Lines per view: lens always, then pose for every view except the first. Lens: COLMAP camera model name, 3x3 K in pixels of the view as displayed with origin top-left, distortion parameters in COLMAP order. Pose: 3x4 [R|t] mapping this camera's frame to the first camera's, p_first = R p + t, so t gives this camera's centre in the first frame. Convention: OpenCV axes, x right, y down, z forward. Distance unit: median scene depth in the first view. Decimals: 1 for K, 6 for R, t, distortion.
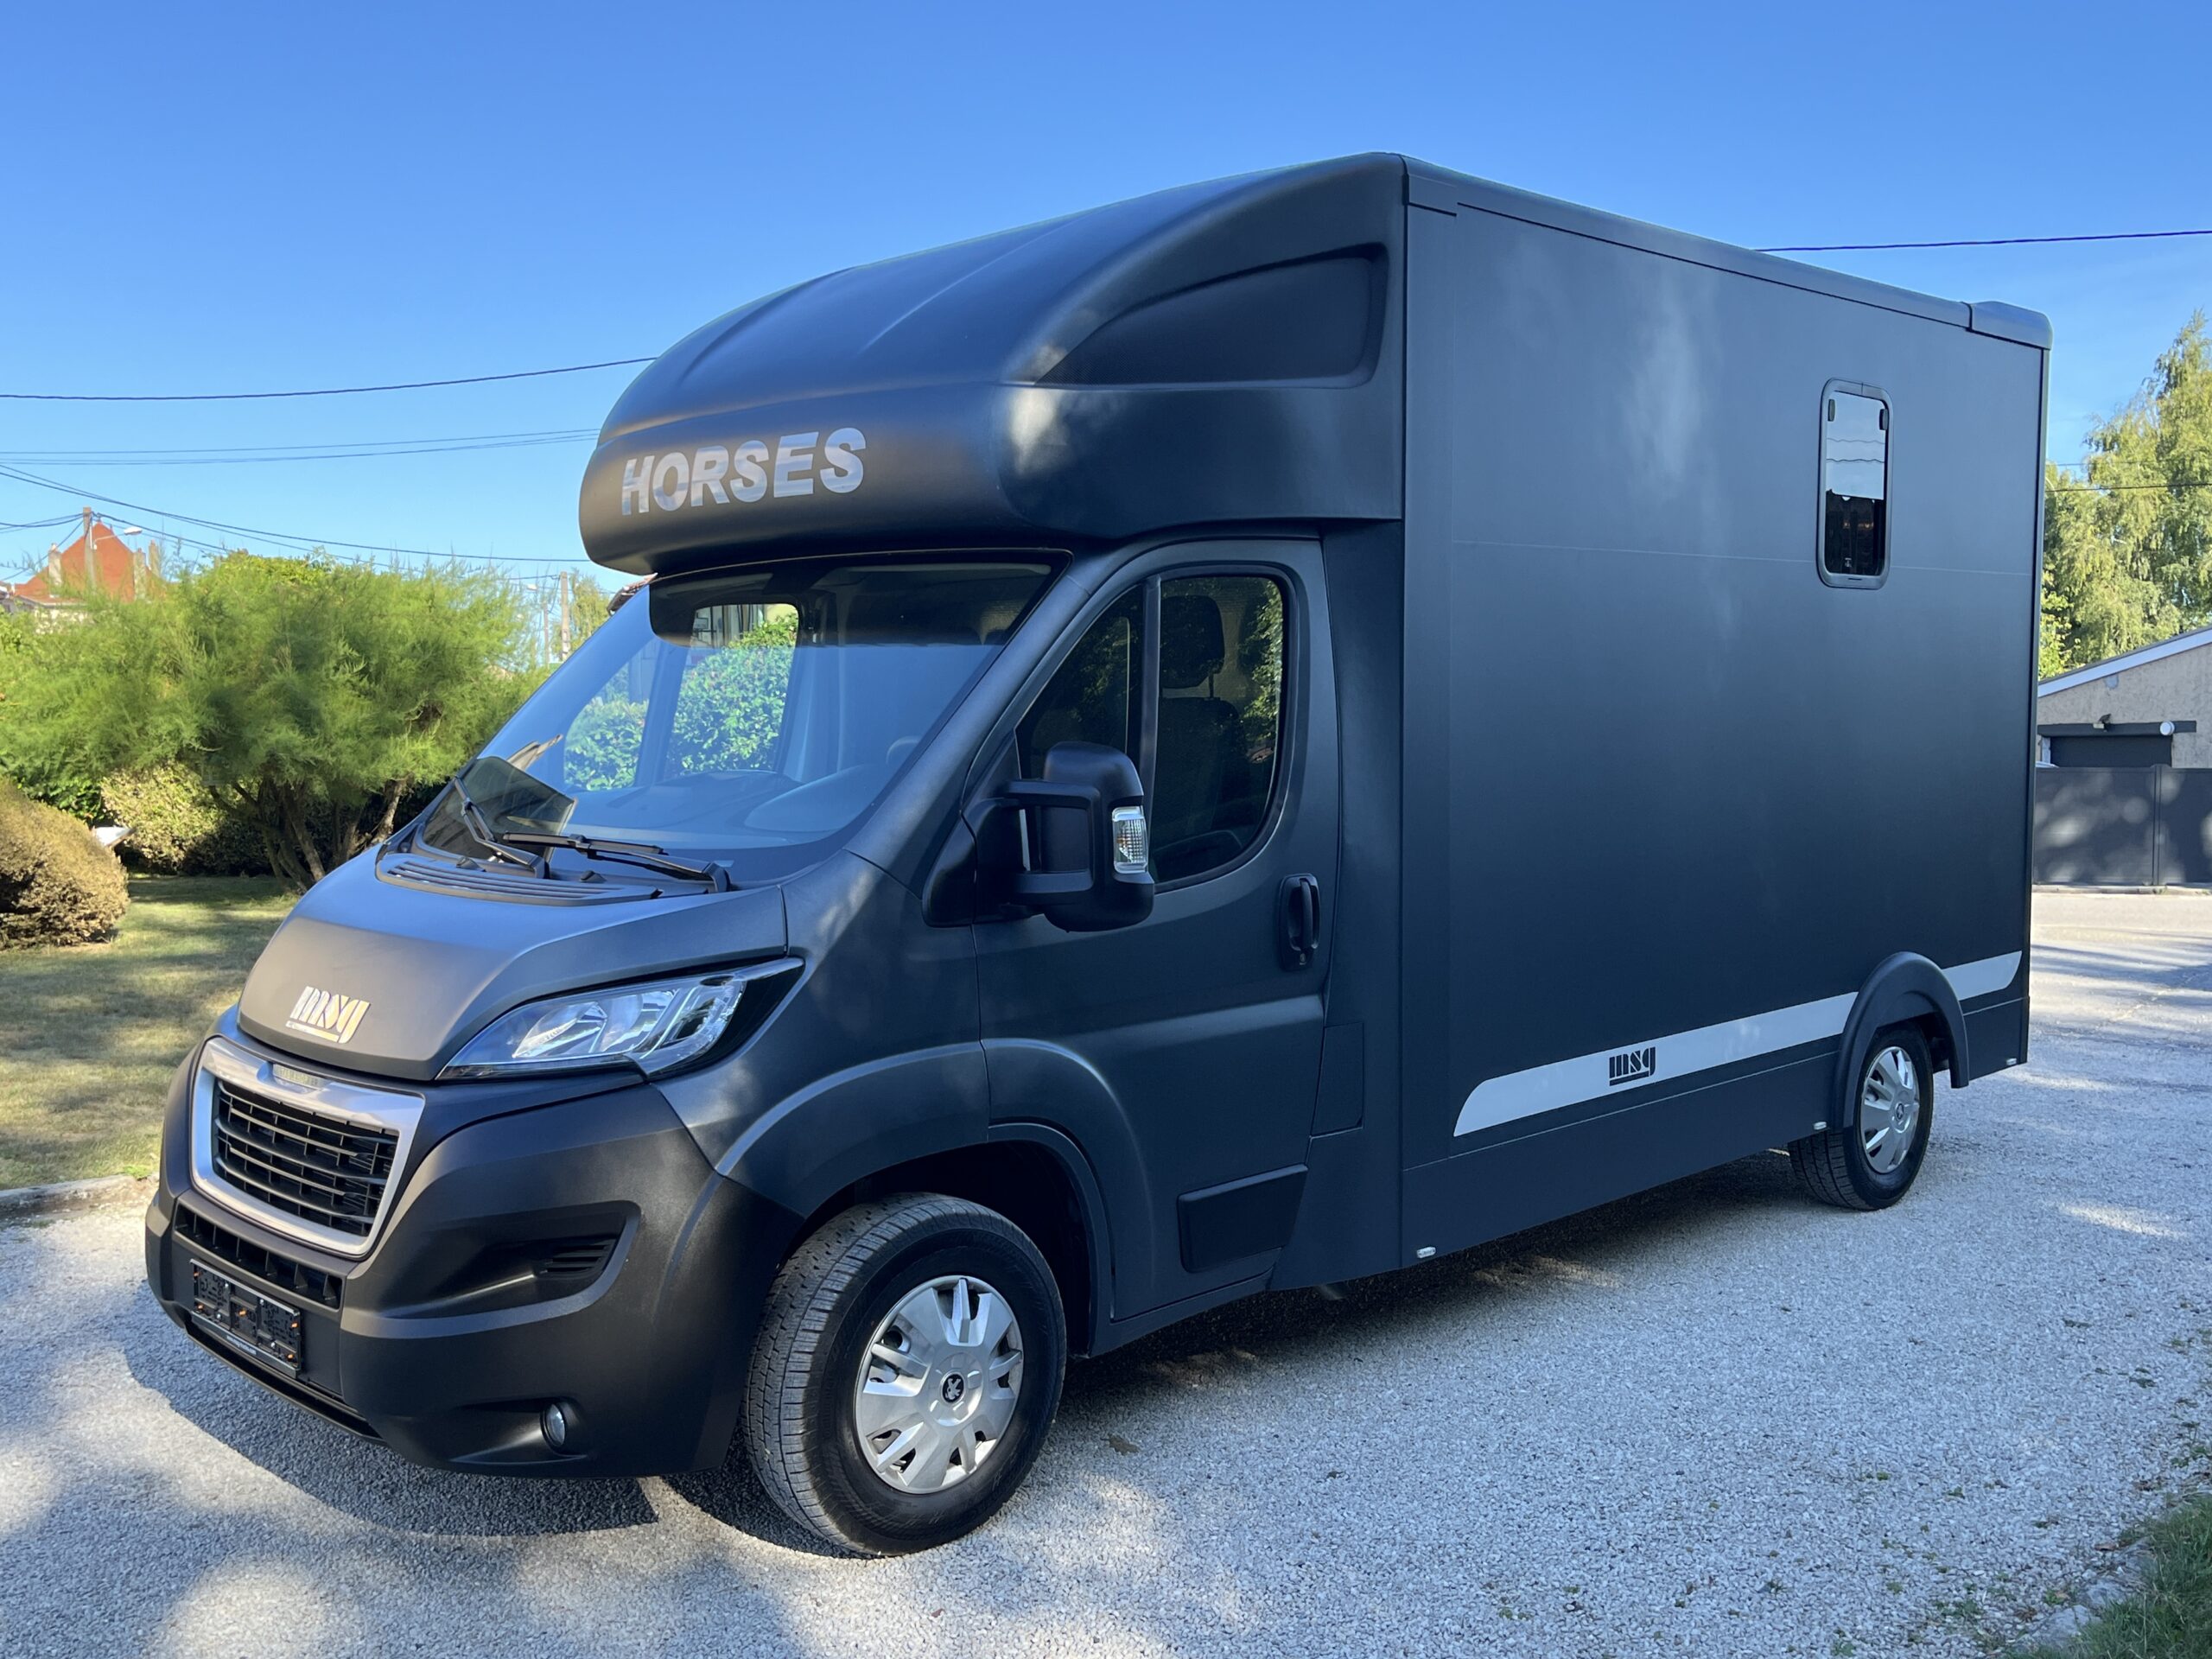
lens RADIAL K [[1894.8, 0, 1106.0], [0, 1894.8, 829.5], [0, 0, 1]] dist [0.256269, -0.000641]
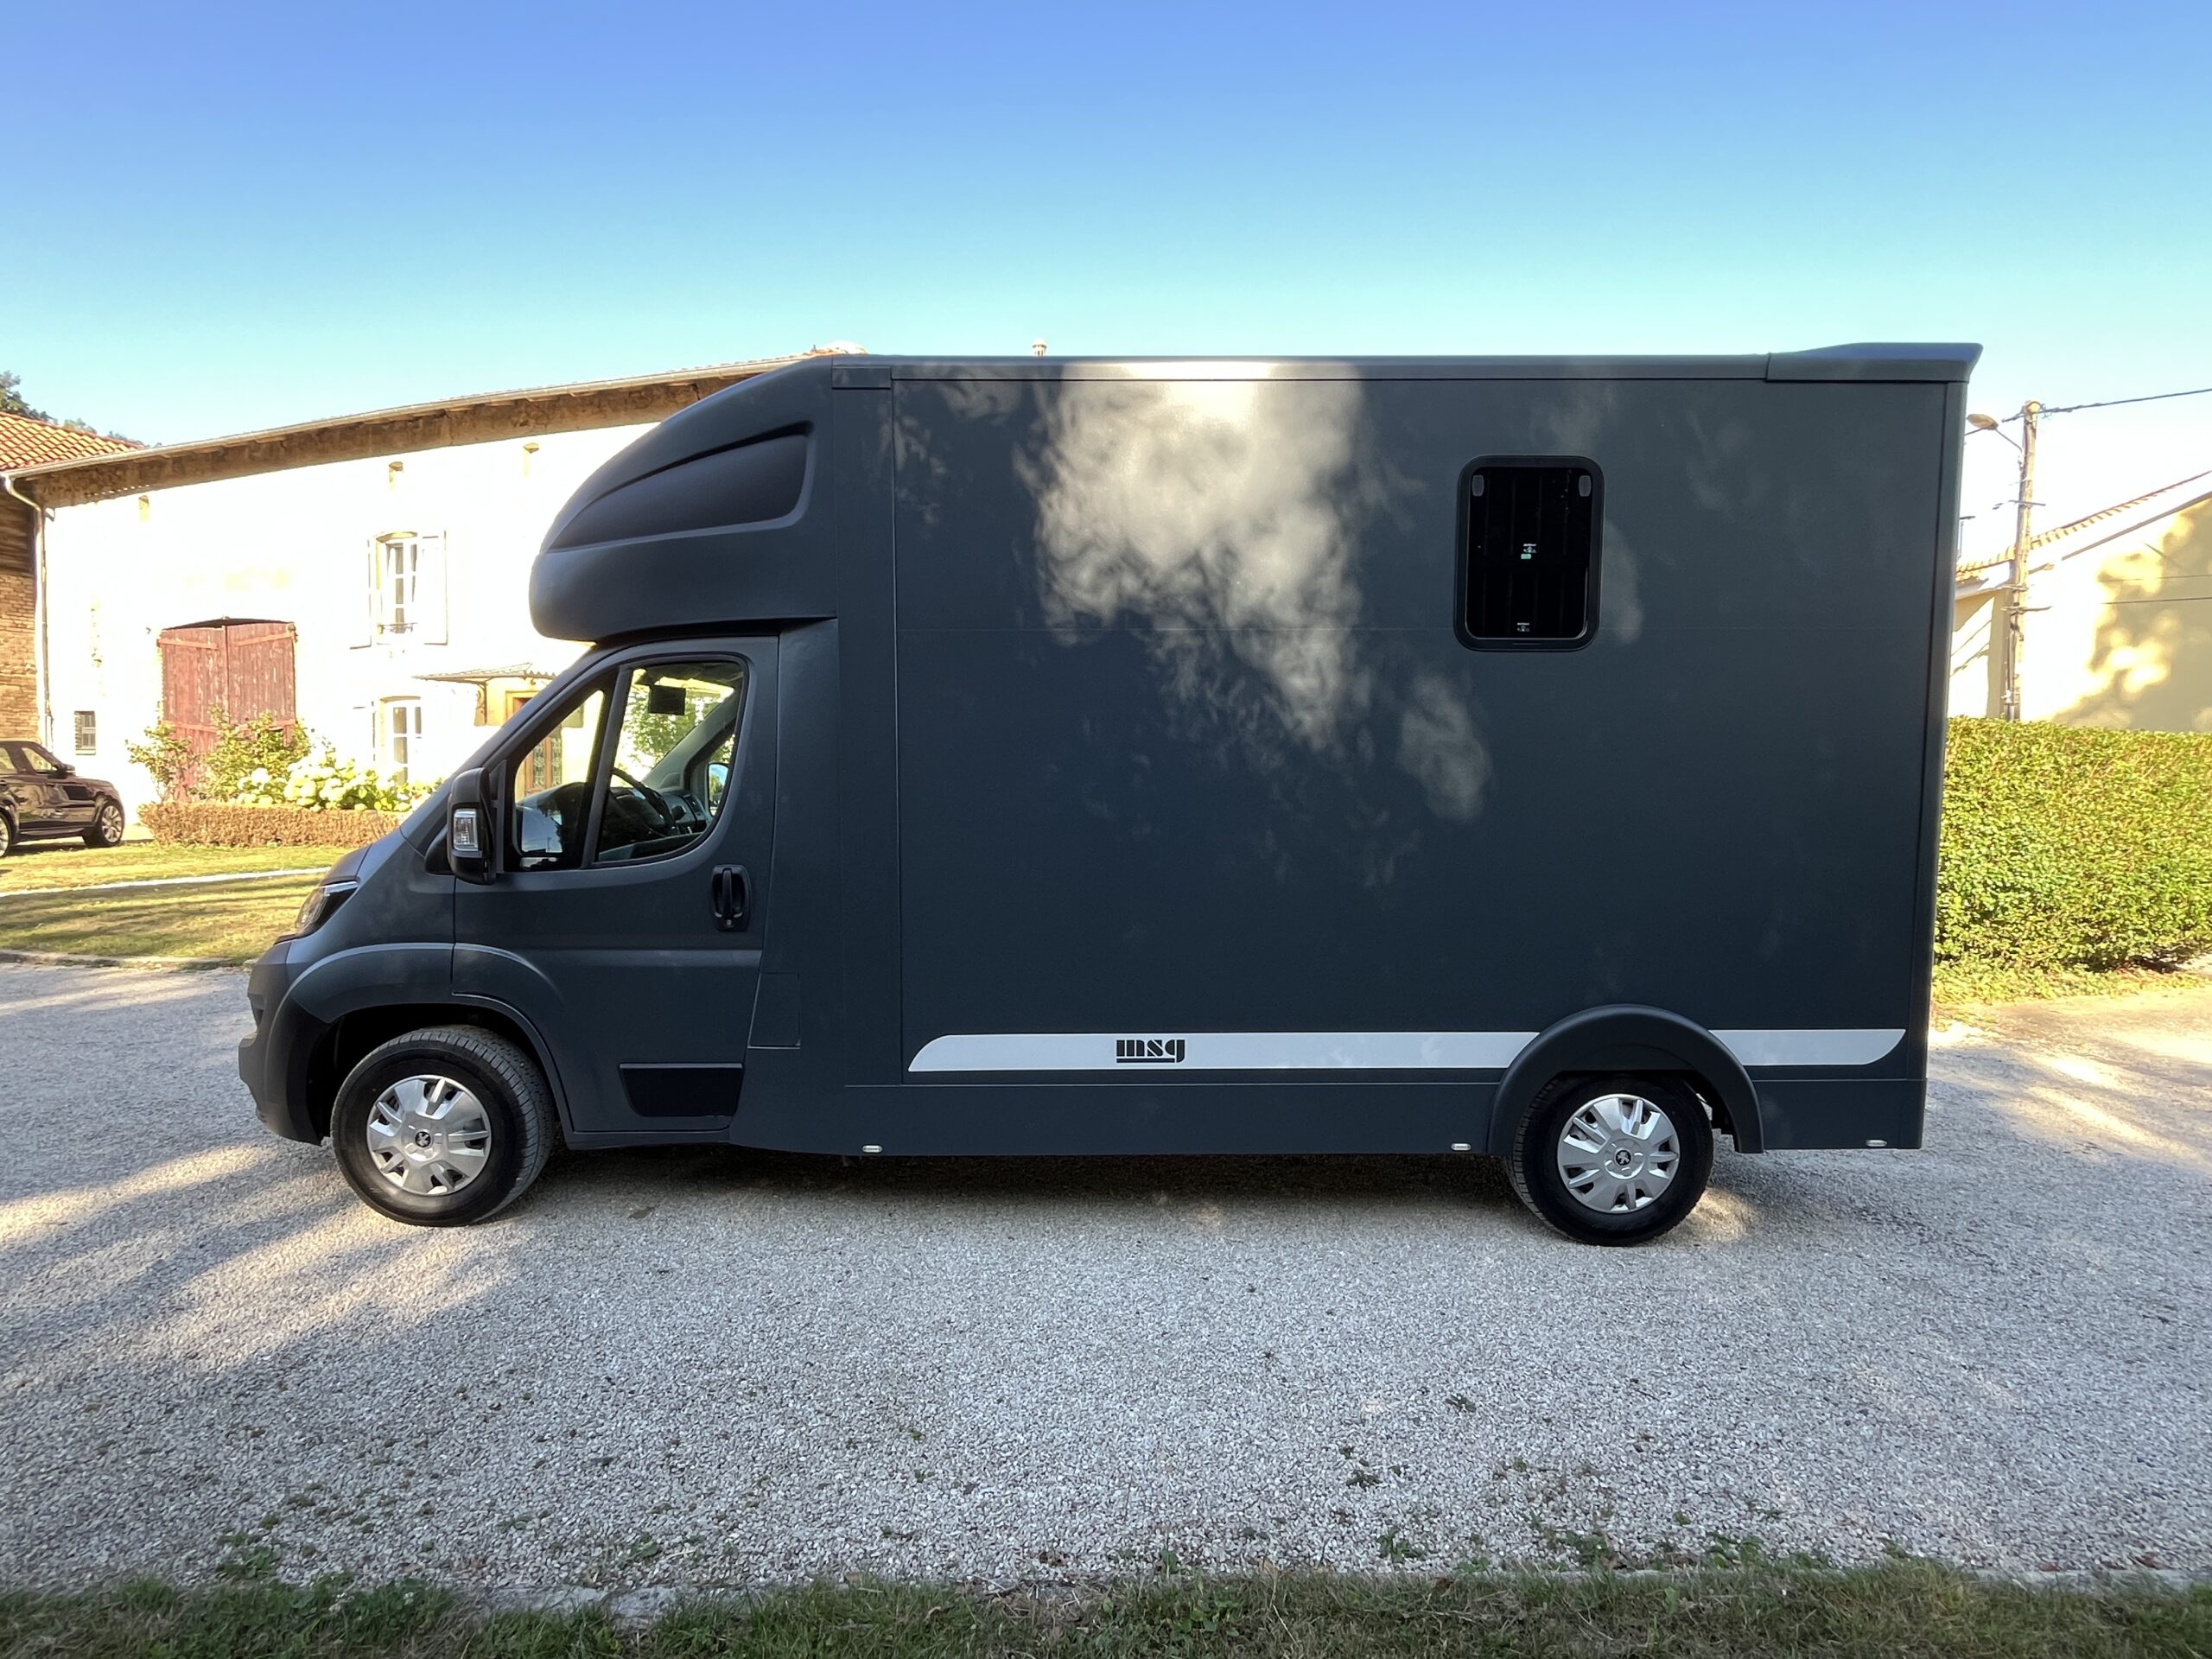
lens RADIAL K [[893.5, 0, 1106.3], [0, 893.5, 803.1], [0, 0, 1]] dist [0.033343, 0.000087]
pose [[0.721281, 0.051251, -0.690744, 0.548031], [-0.054941, 0.998350, 0.016705, -0.035900], [0.690460, 0.025901, 0.722907, 0.493449]]
